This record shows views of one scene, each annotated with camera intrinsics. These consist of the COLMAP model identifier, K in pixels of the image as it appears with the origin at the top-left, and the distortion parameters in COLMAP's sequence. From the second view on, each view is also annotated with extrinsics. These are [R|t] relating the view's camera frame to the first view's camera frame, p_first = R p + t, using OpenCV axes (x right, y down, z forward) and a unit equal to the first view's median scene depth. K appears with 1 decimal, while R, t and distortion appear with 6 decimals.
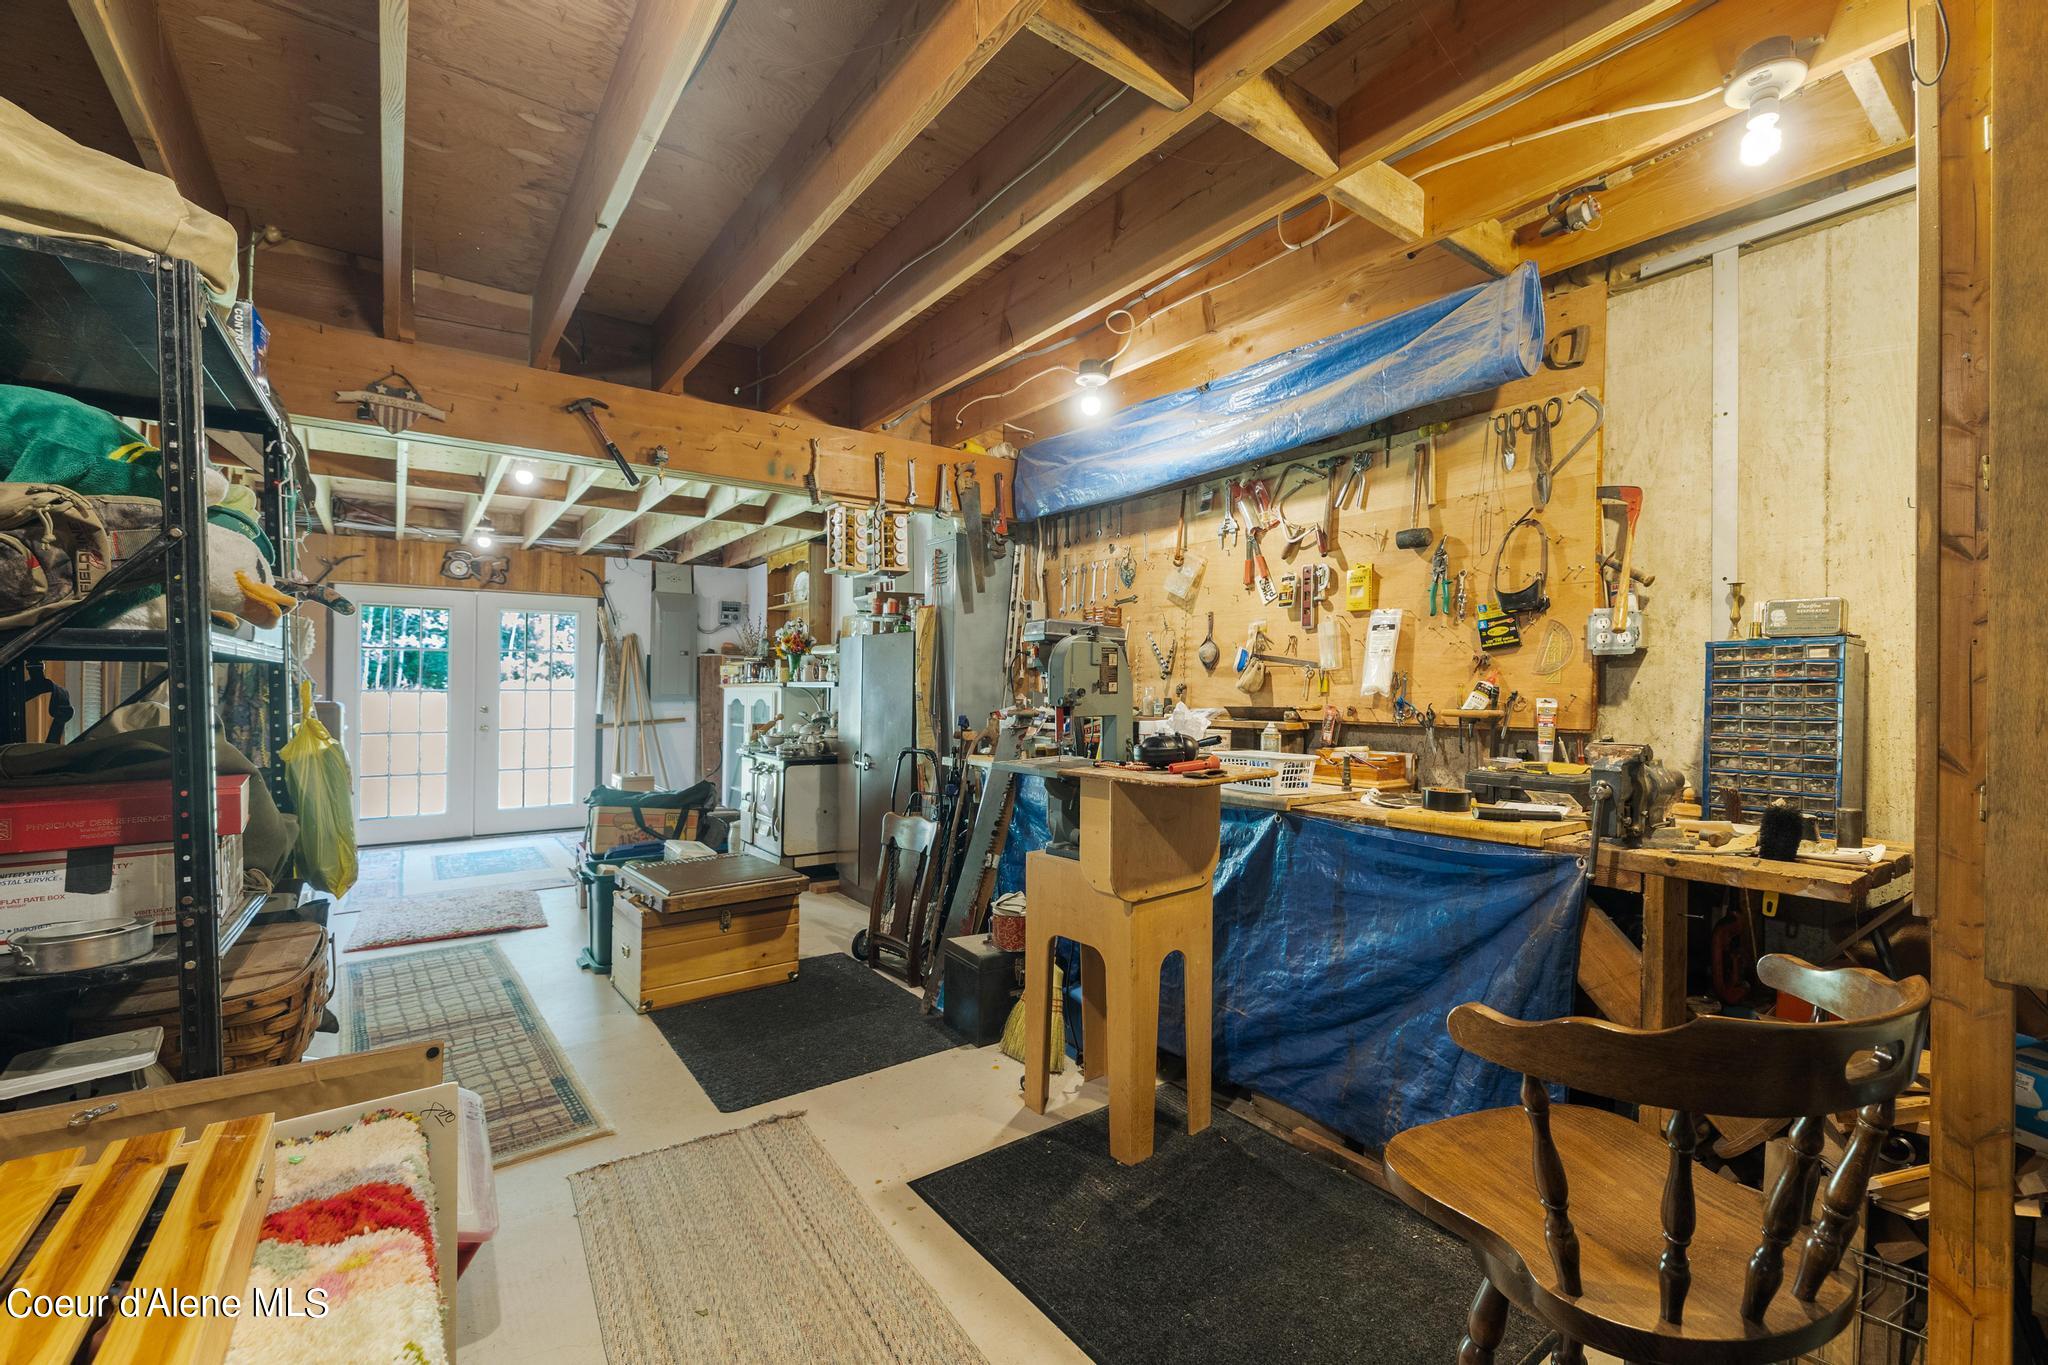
lens RADIAL K [[861.5, 0, 1020.5], [0, 861.5, 692.2], [0, 0, 1]] dist [-0.002798, 0.000113]
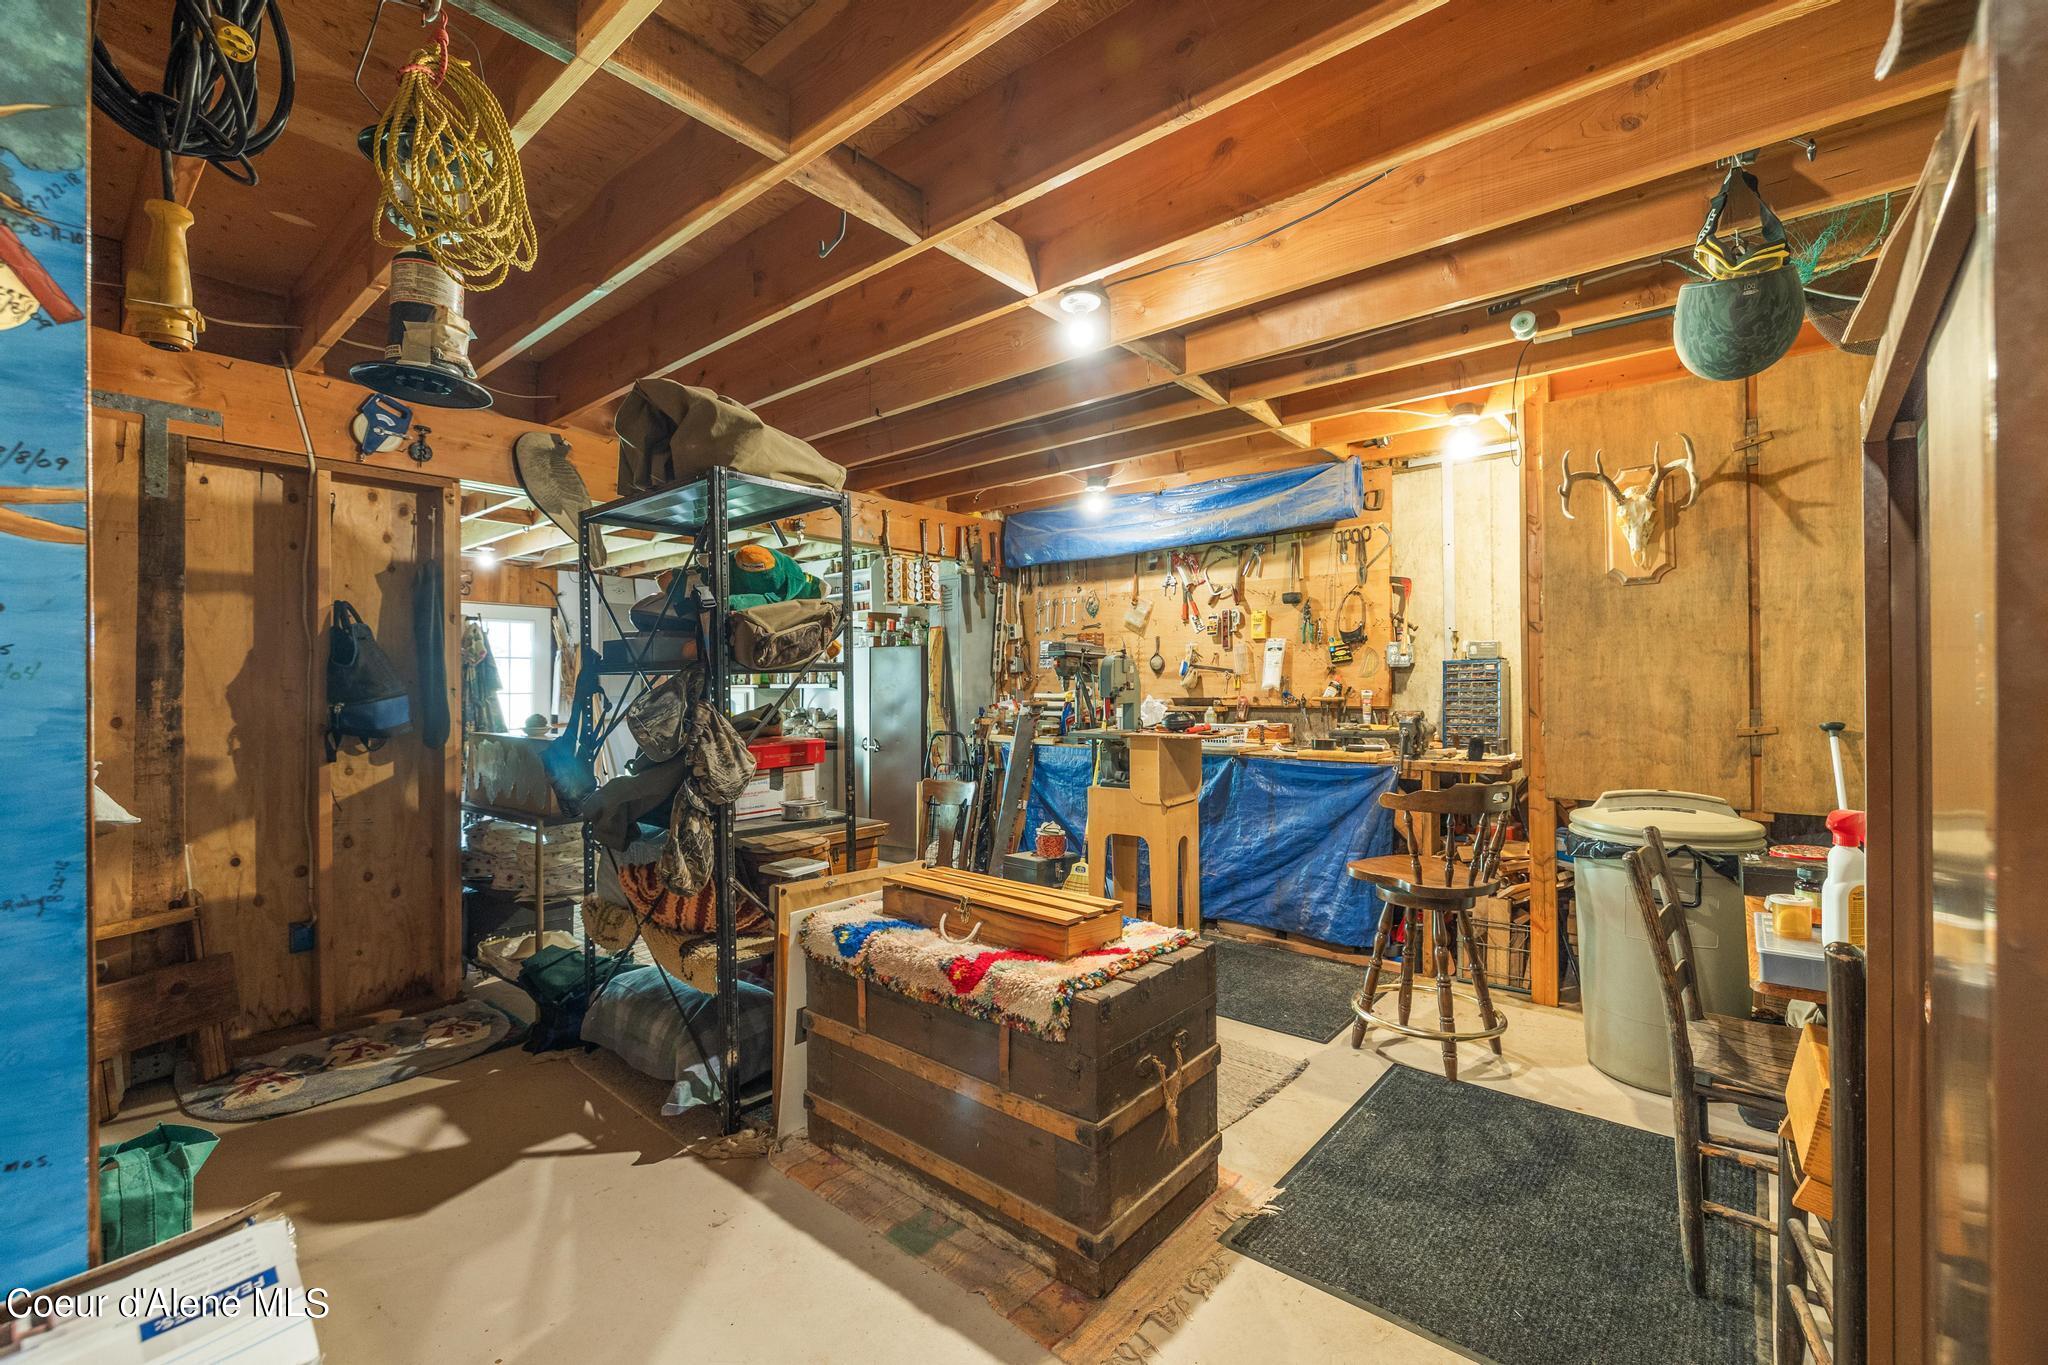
lens RADIAL K [[861.5, 0, 1020.8], [0, 861.5, 676.4], [0, 0, 1]] dist [-0.002798, 0.000113]
pose [[0.971838, -0.005761, 0.235578, -0.518678], [0.009795, 0.999825, -0.015956, 0.000035], [-0.235444, 0.017814, 0.971725, -0.589329]]
